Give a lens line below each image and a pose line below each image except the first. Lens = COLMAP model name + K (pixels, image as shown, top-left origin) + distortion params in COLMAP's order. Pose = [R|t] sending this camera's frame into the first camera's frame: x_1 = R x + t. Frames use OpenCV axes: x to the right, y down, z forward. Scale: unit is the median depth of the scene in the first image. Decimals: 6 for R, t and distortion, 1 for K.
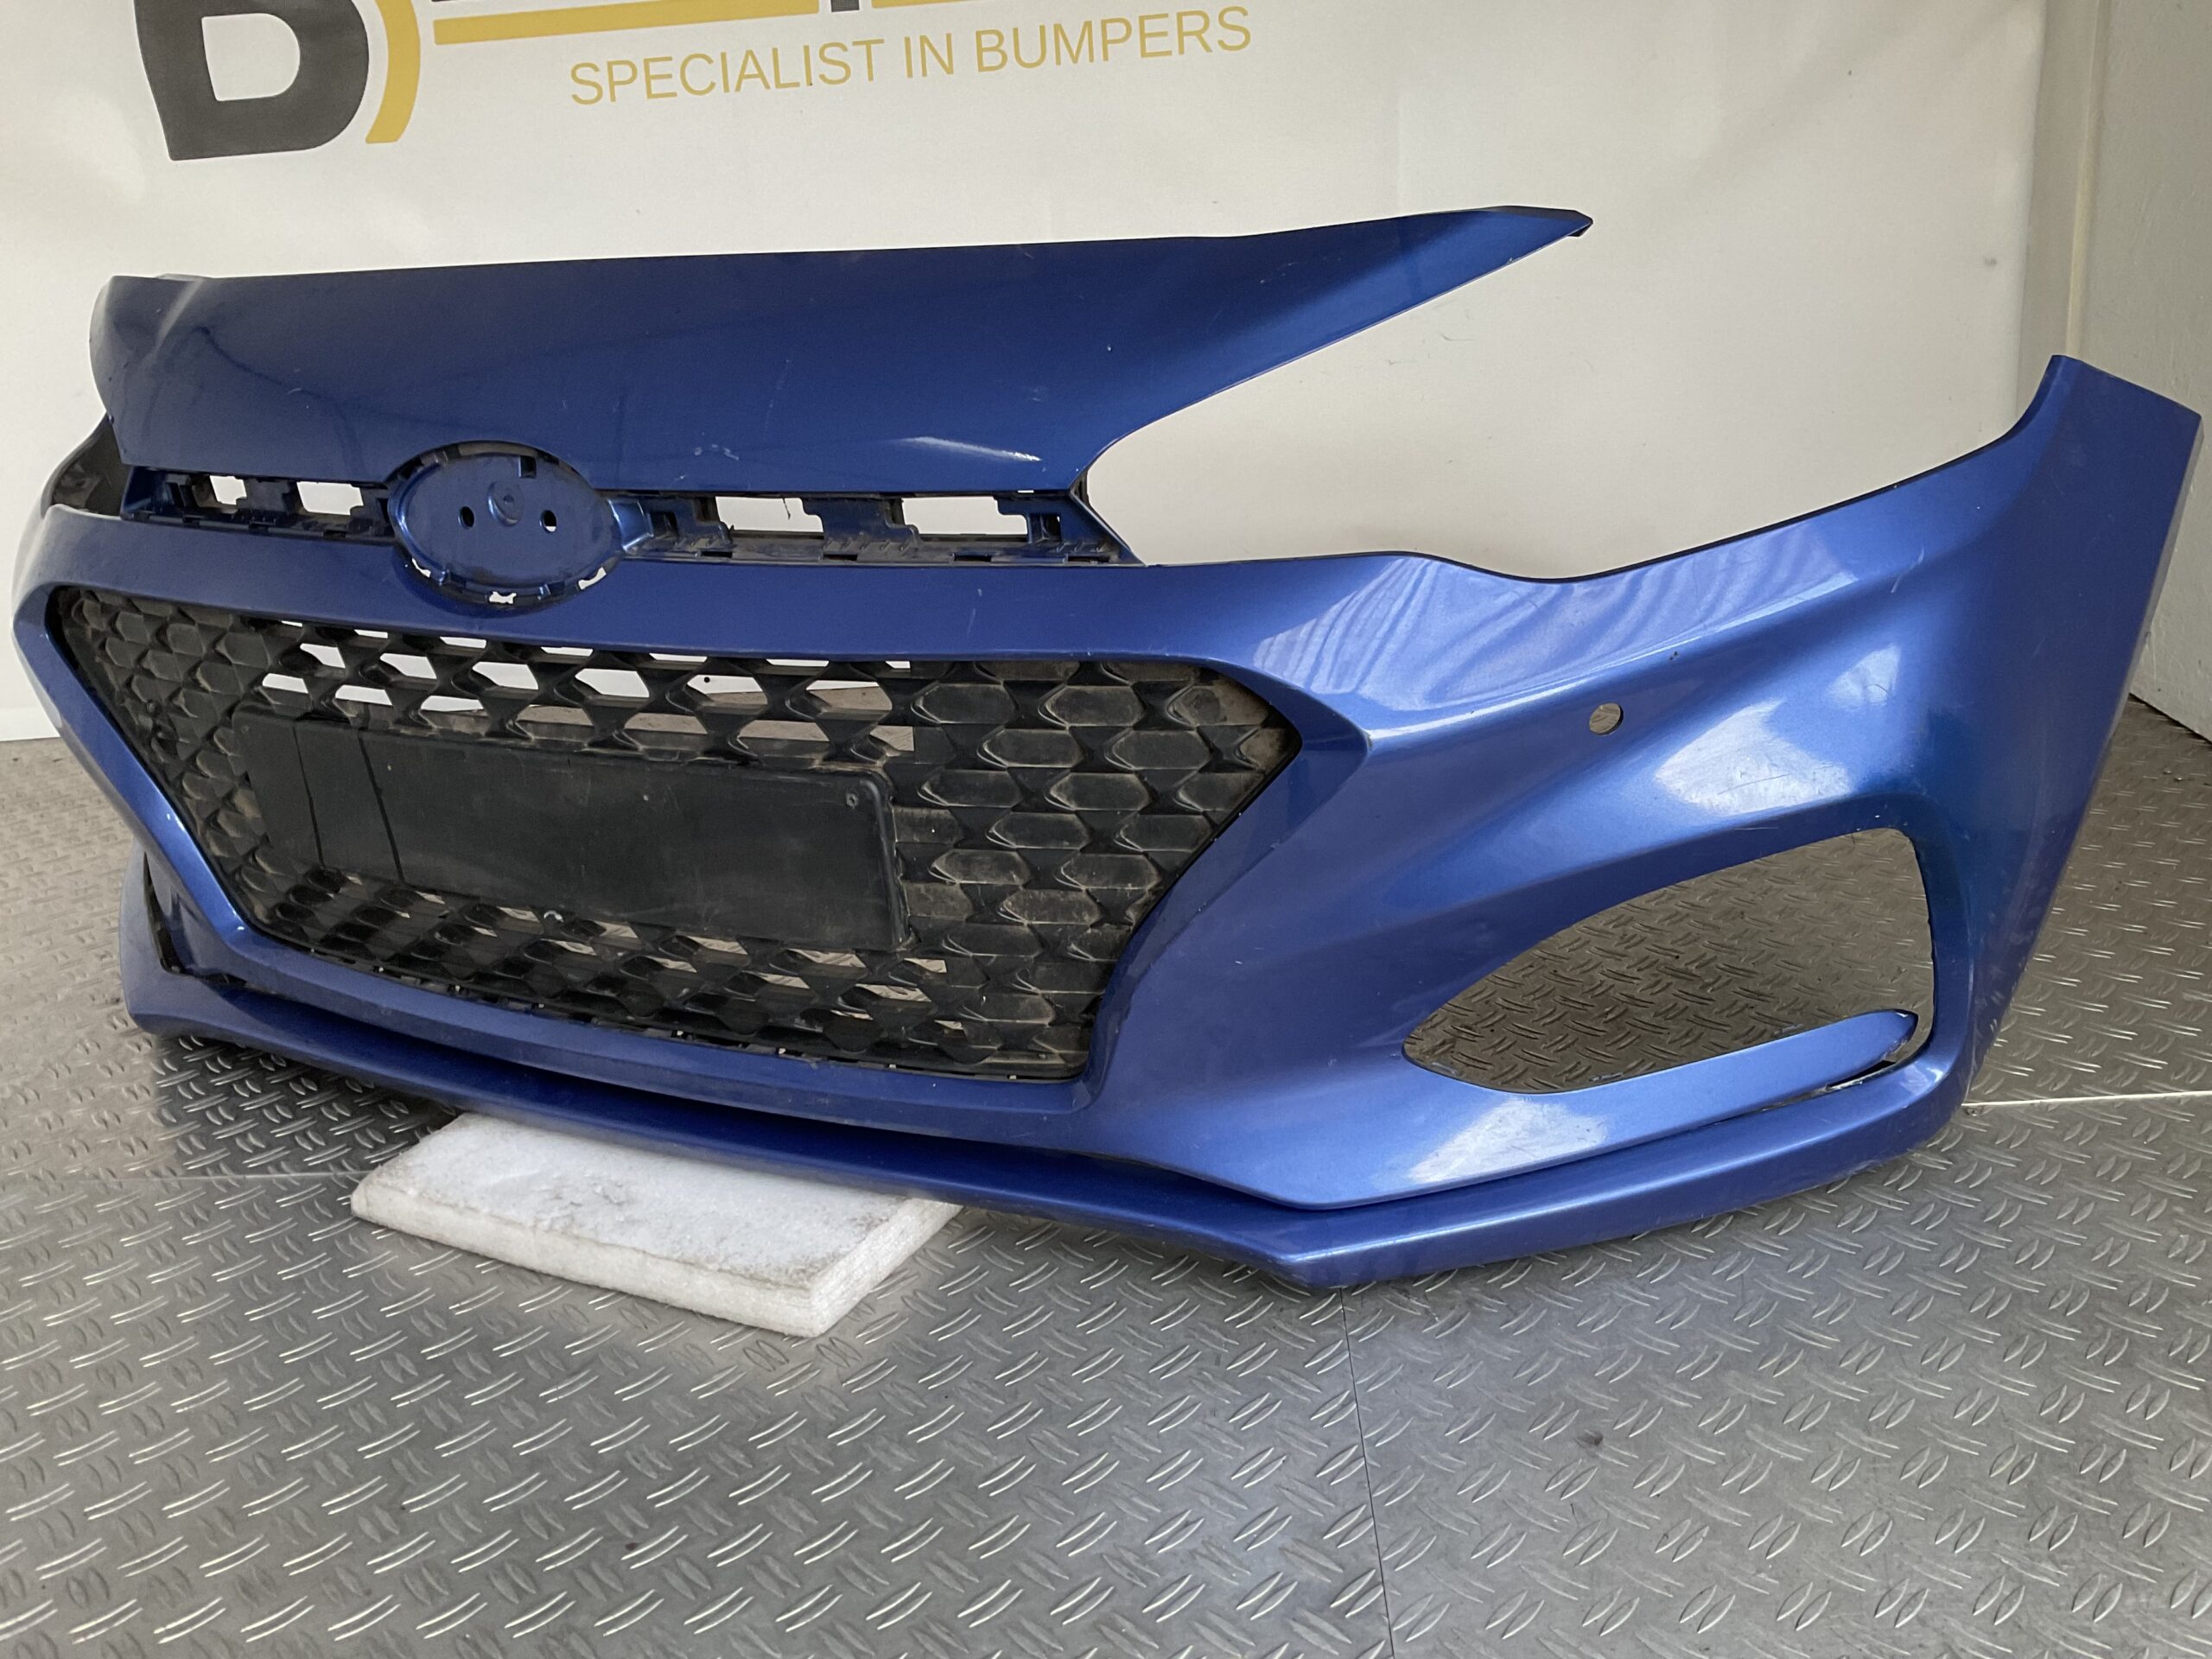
lens RADIAL K [[1801.1, 0, 1095.3], [0, 1801.1, 834.3], [0, 0, 1]] dist [0.034067, -0.070702]
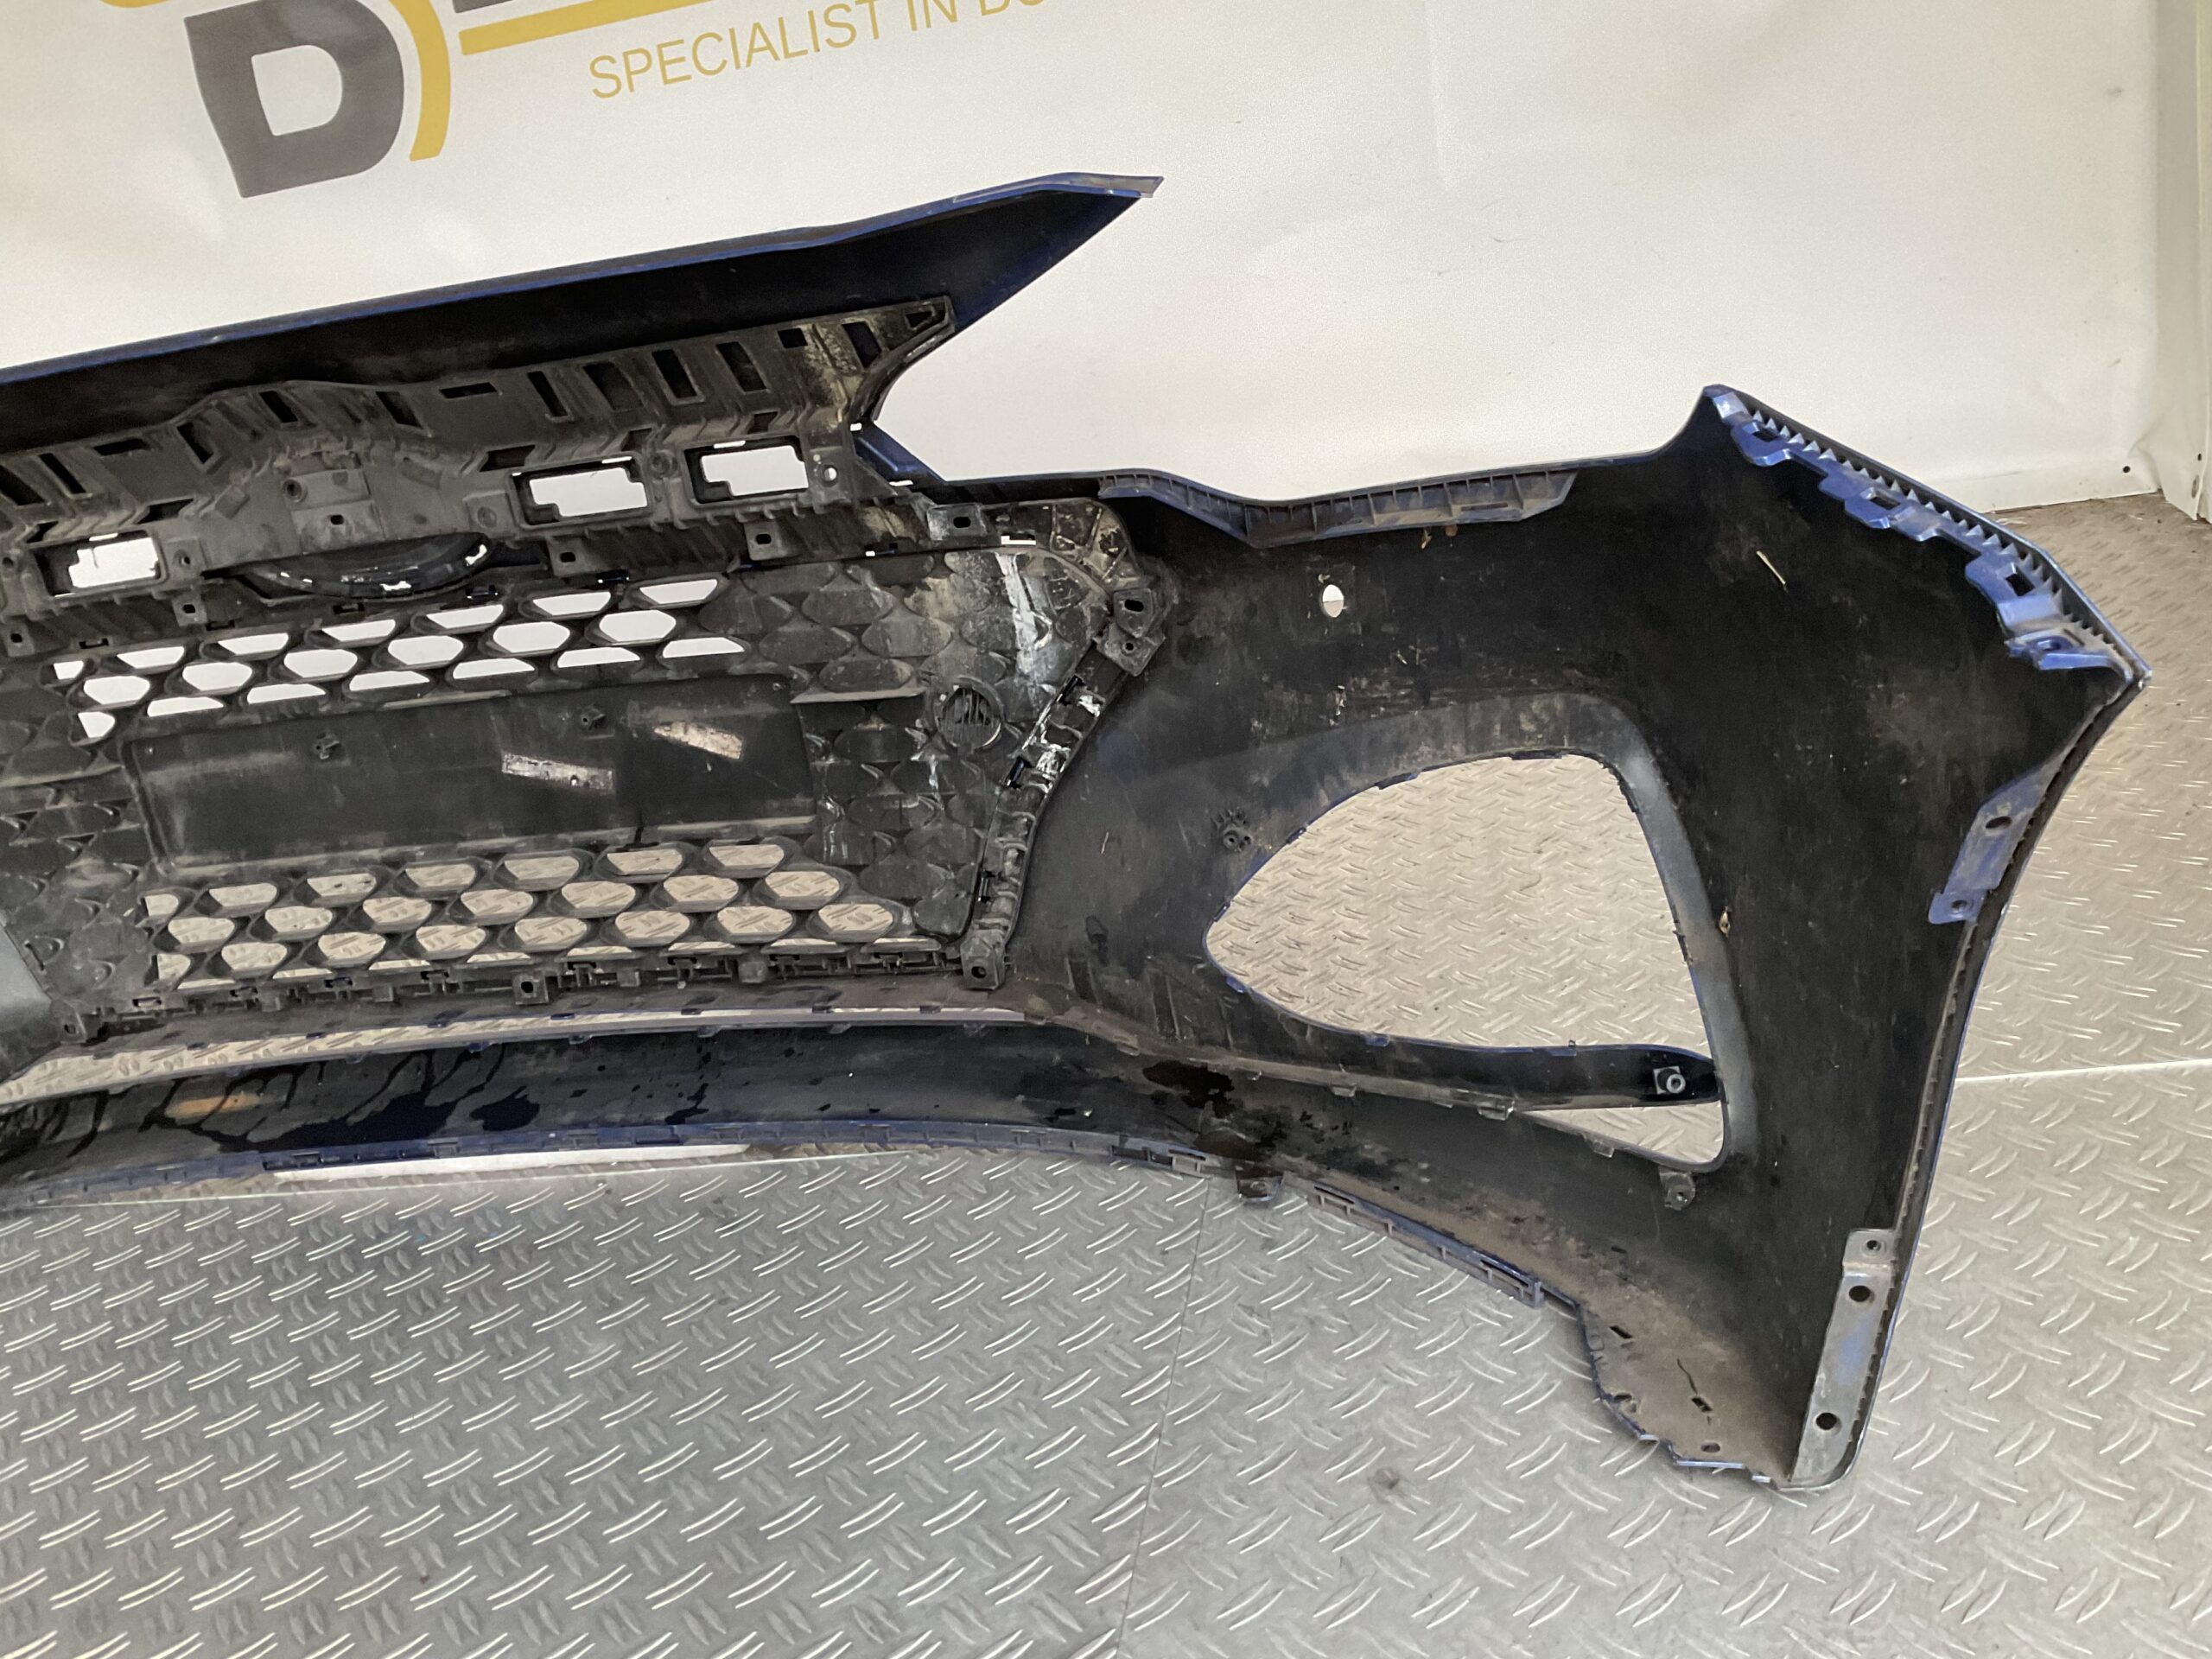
lens RADIAL K [[1801.1, 0, 1091.7], [0, 1801.1, 818.2], [0, 0, 1]] dist [0.034067, -0.070702]
pose [[0.985369, -0.054415, -0.161512, 0.264317], [0.061190, 0.997430, 0.037273, -0.048686], [0.159069, -0.046611, 0.986167, 0.058999]]
